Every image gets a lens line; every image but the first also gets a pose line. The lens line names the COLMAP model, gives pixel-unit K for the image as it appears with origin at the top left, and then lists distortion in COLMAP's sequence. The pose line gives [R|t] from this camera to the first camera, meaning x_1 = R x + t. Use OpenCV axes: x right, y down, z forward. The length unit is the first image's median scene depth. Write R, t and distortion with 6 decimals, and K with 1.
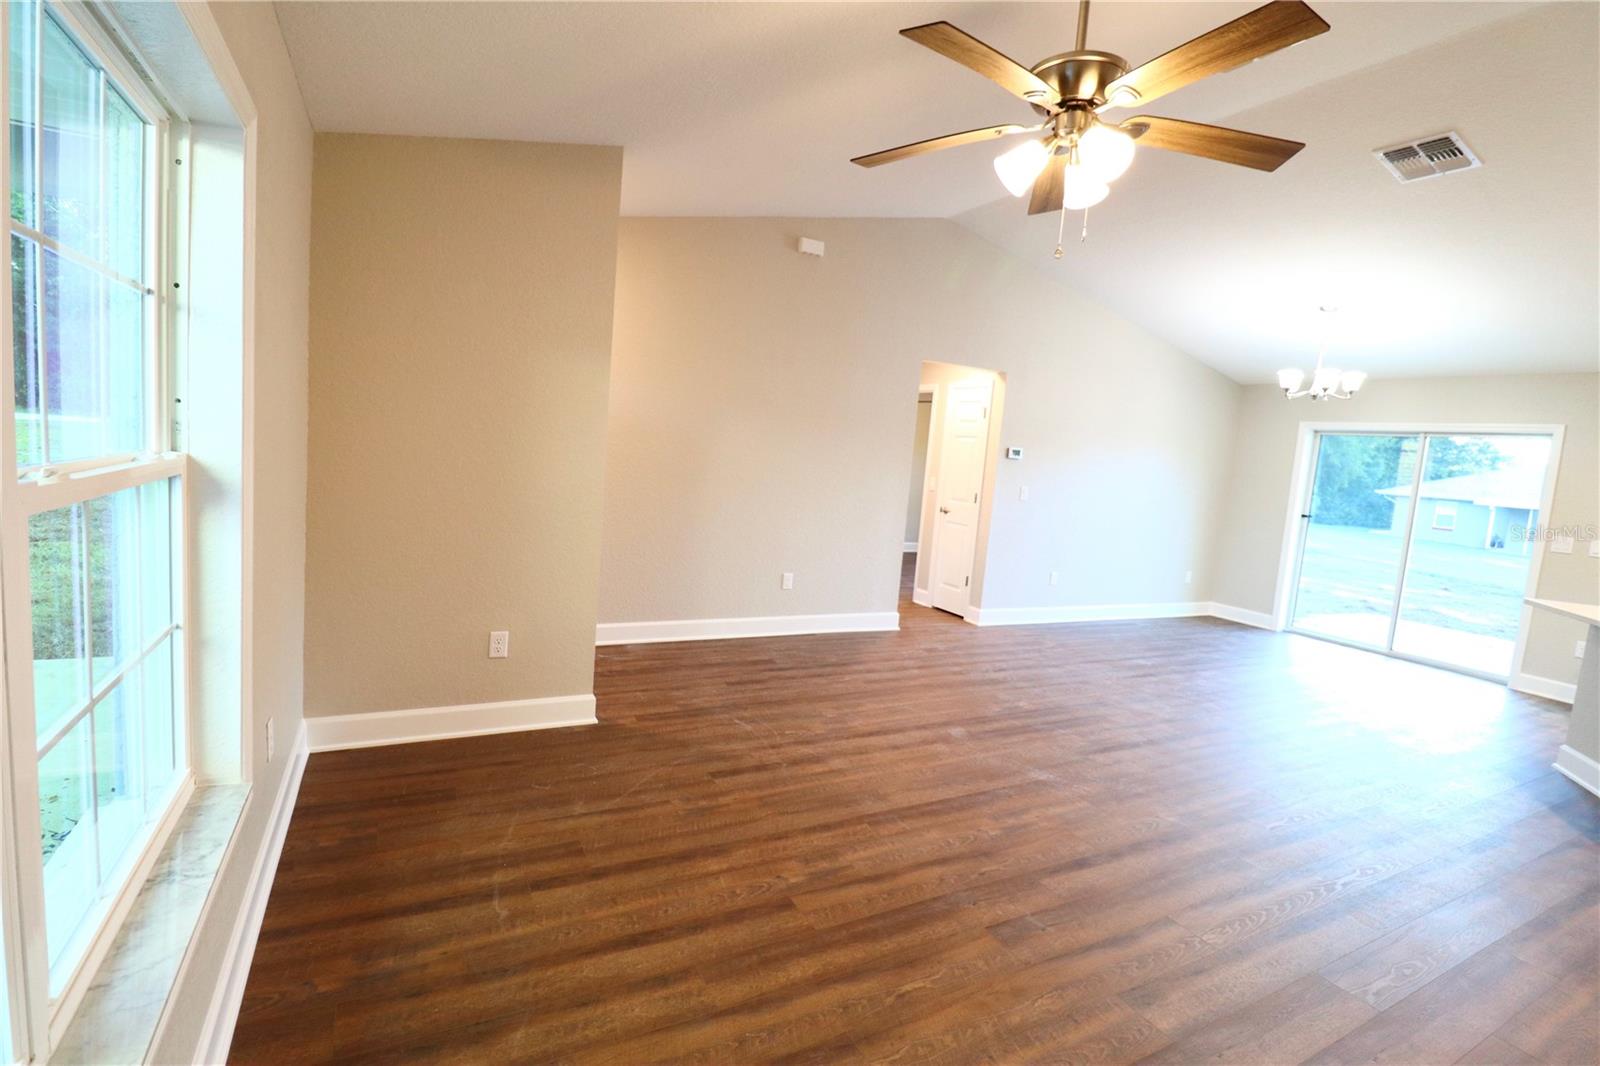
lens RADIAL K [[737.4, 0, 796.9], [0, 737.4, 528.3], [0, 0, 1]] dist [0.001082, -0.013755]
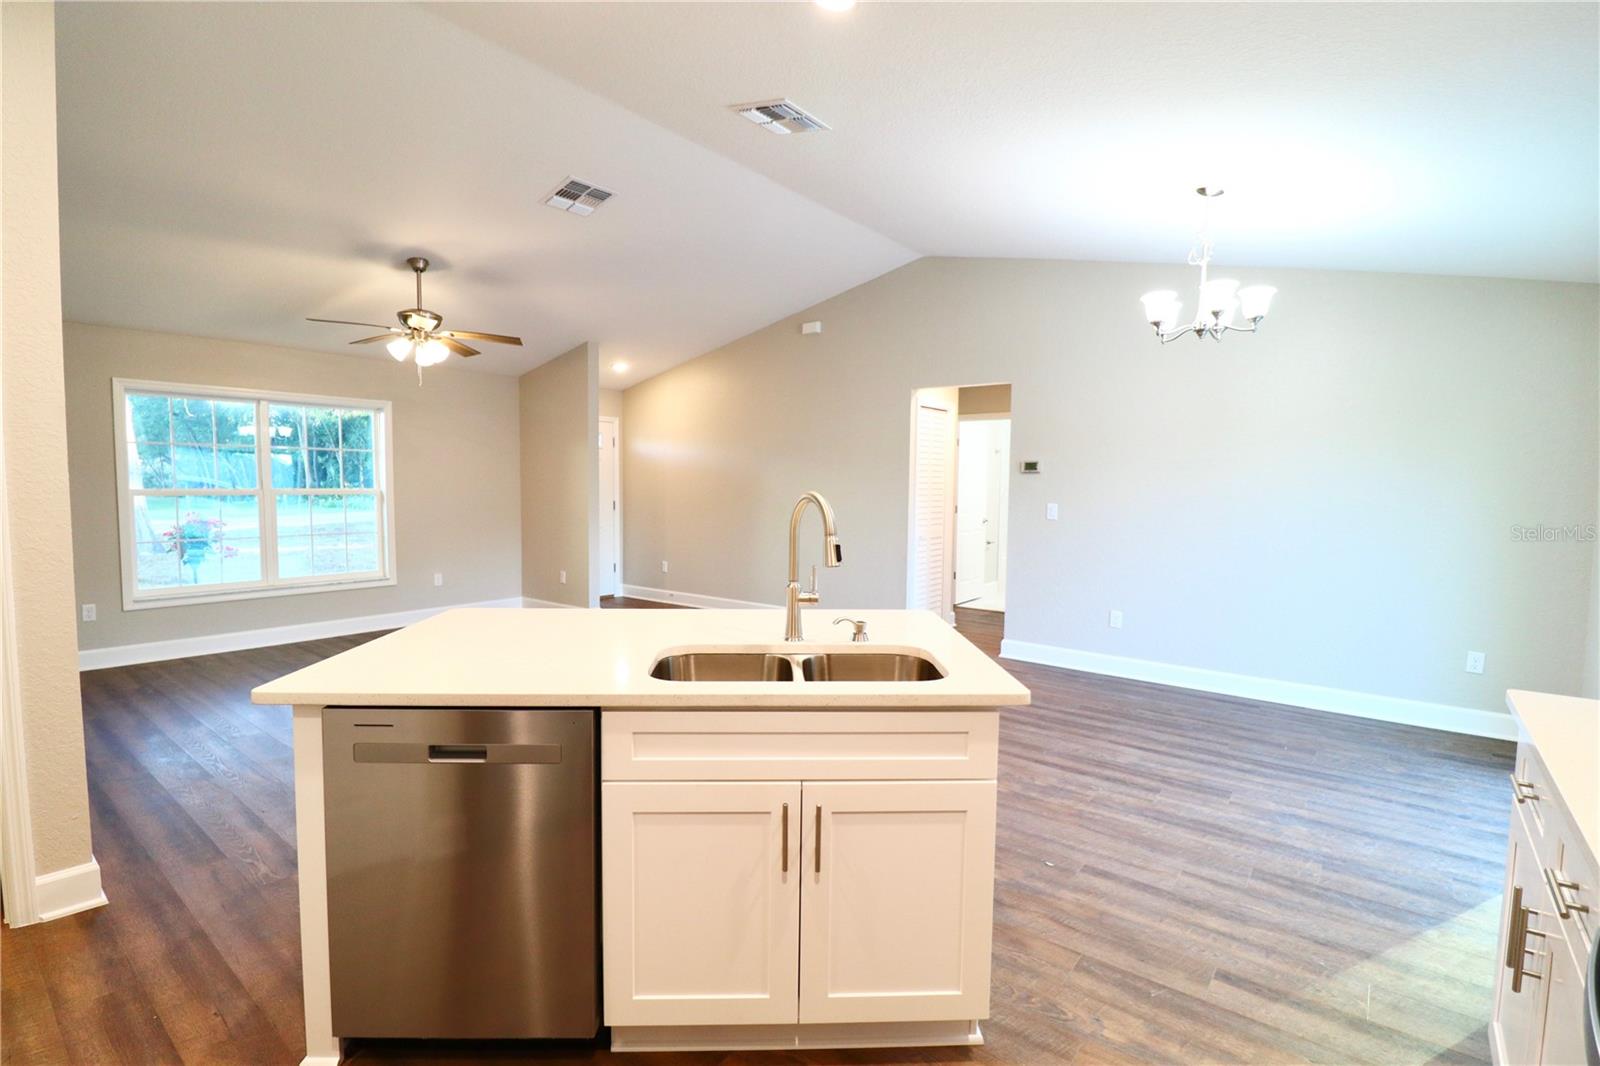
lens RADIAL K [[739.3, 0, 791.0], [0, 739.3, 532.6], [0, 0, 1]] dist [0.001457, -0.012761]
pose [[0.395245, -0.016562, -0.918426, 1.565780], [-0.076035, 0.995816, -0.050679, 0.069760], [0.915423, 0.089863, 0.392332, 0.612020]]
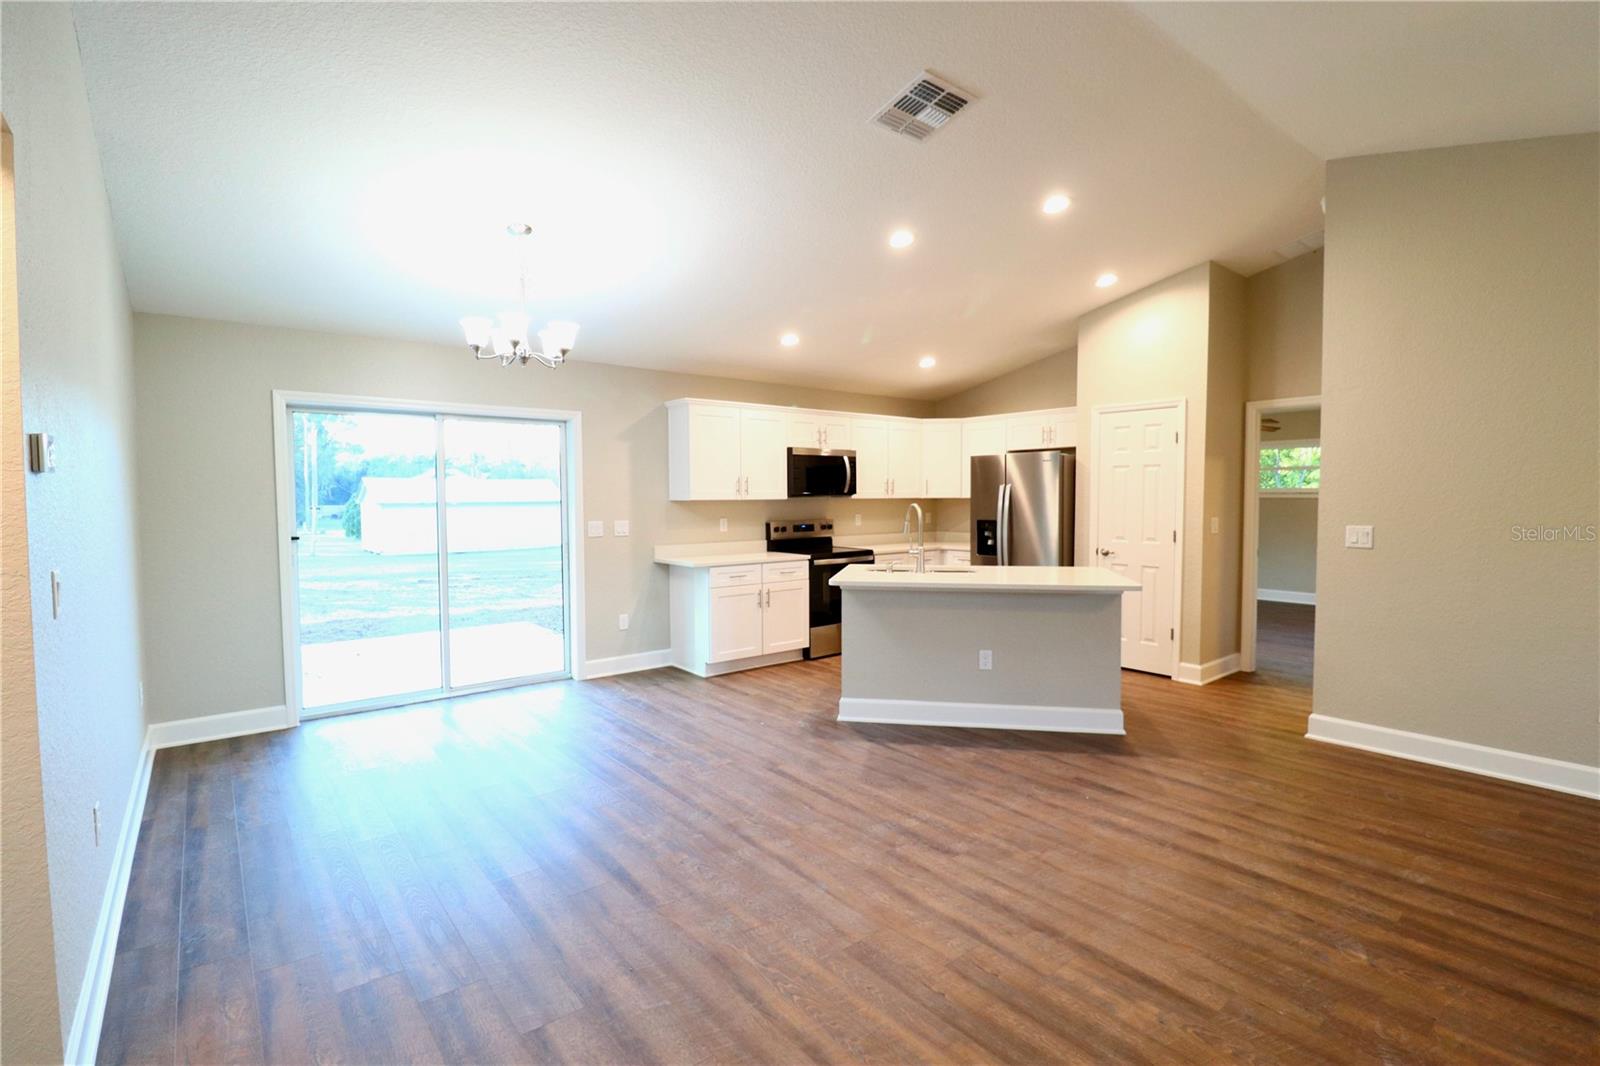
lens RADIAL K [[737.4, 0, 796.9], [0, 737.4, 528.3], [0, 0, 1]] dist [0.001082, -0.013755]
pose [[-0.190935, -0.122554, 0.973922, -0.030767], [0.093947, 0.985339, 0.142409, -0.136567], [-0.977097, 0.118688, -0.176622, 1.222855]]
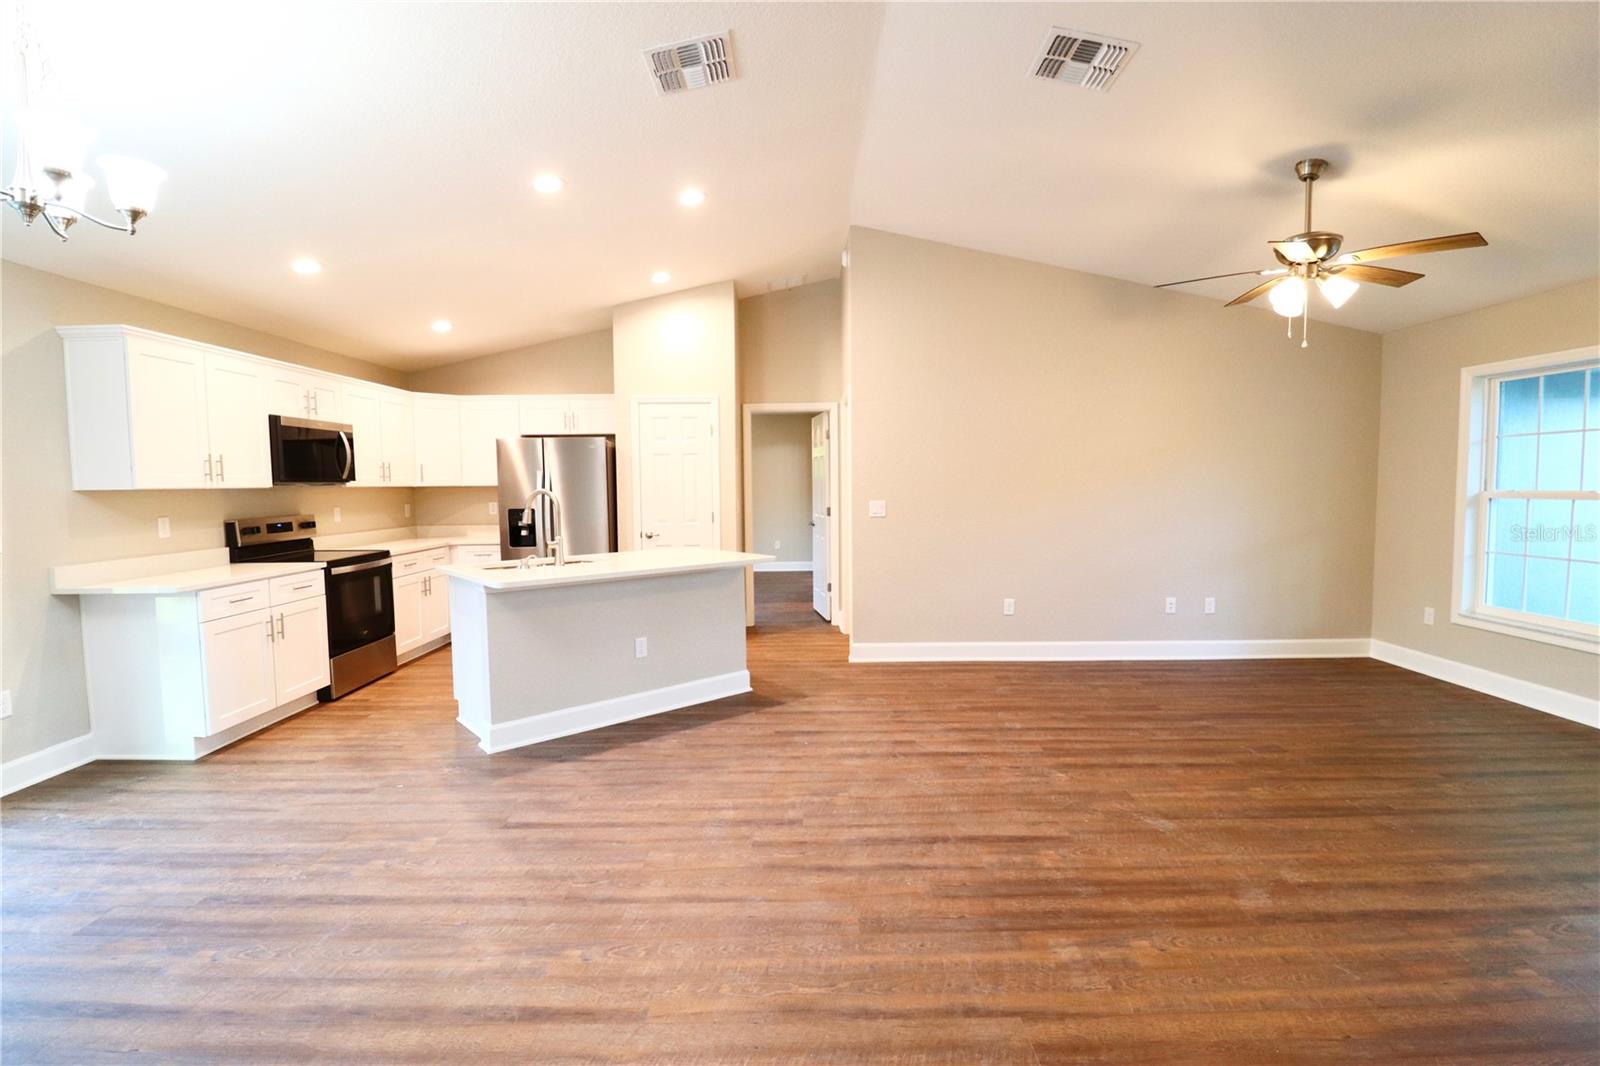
lens RADIAL K [[738.3, 0, 795.8], [0, 738.3, 533.2], [0, 0, 1]] dist [0.001730, -0.014972]
pose [[-0.883409, -0.101692, 0.457435, 0.291343], [-0.010689, 0.980288, 0.197283, -0.137814], [-0.468481, 0.169392, -0.867083, 1.577846]]
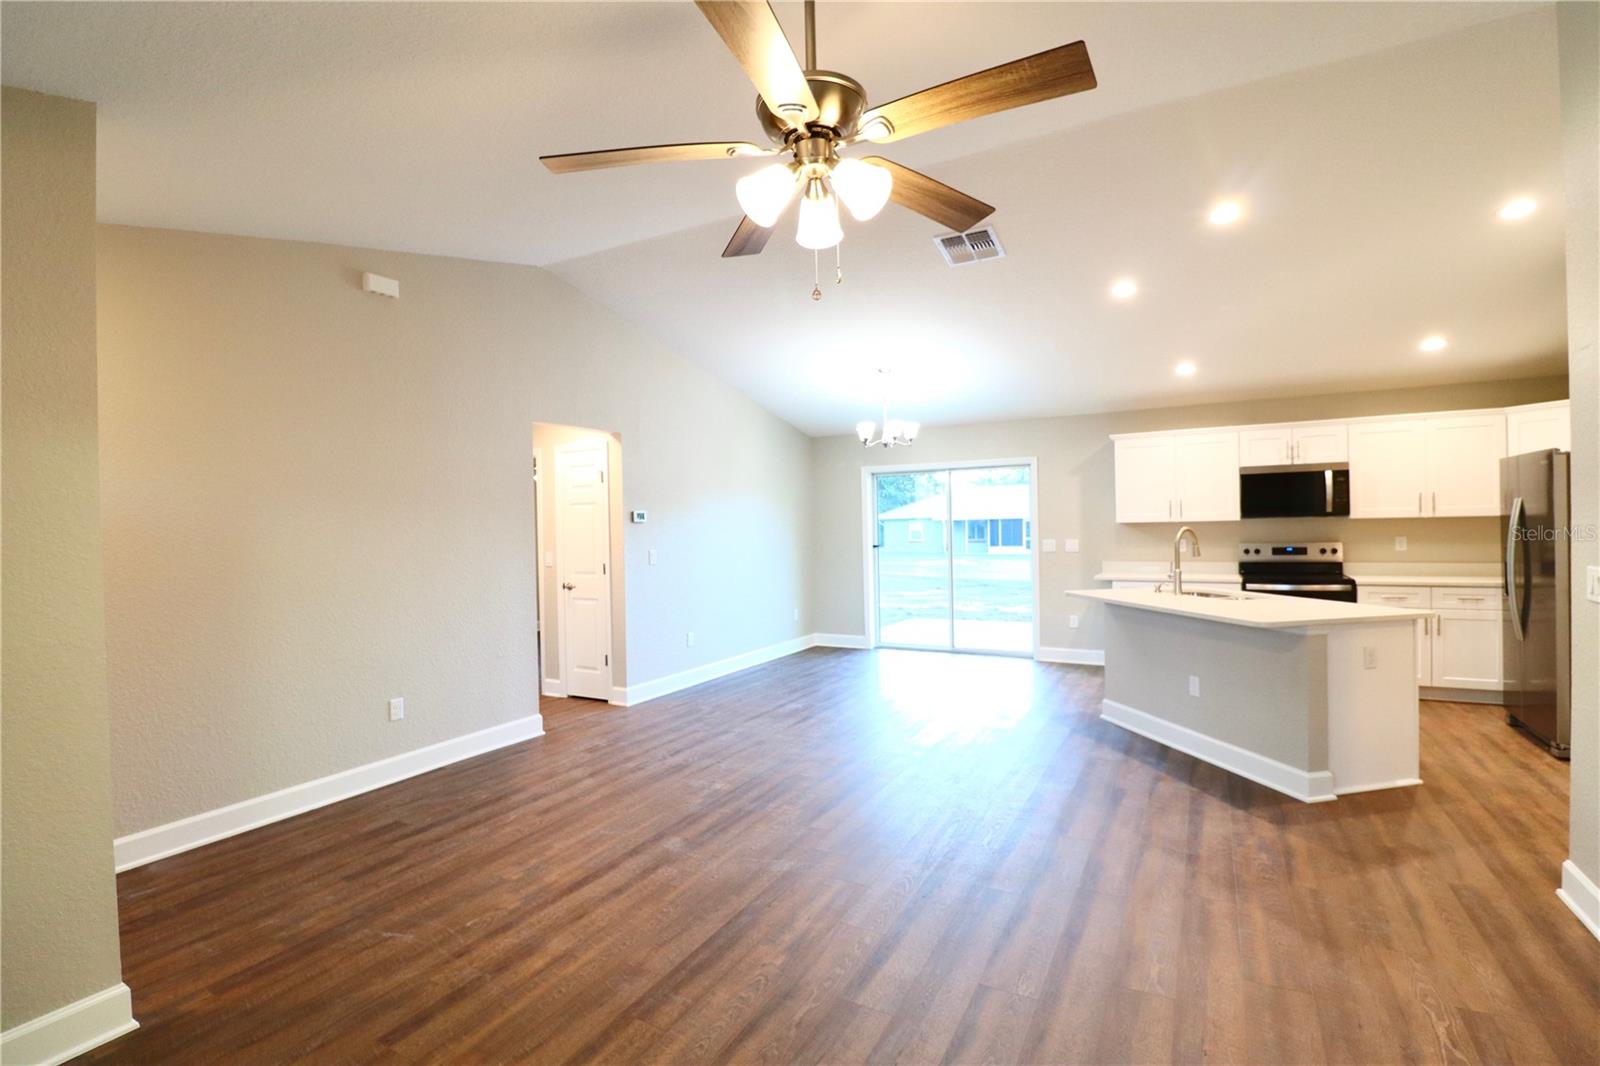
lens RADIAL K [[738.3, 0, 795.8], [0, 738.3, 533.2], [0, 0, 1]] dist [0.001730, -0.014972]
pose [[0.830867, -0.105095, 0.546456, -0.092093], [0.145956, 0.988781, -0.031758, -0.033224], [-0.536988, 0.106145, 0.836885, 0.154393]]
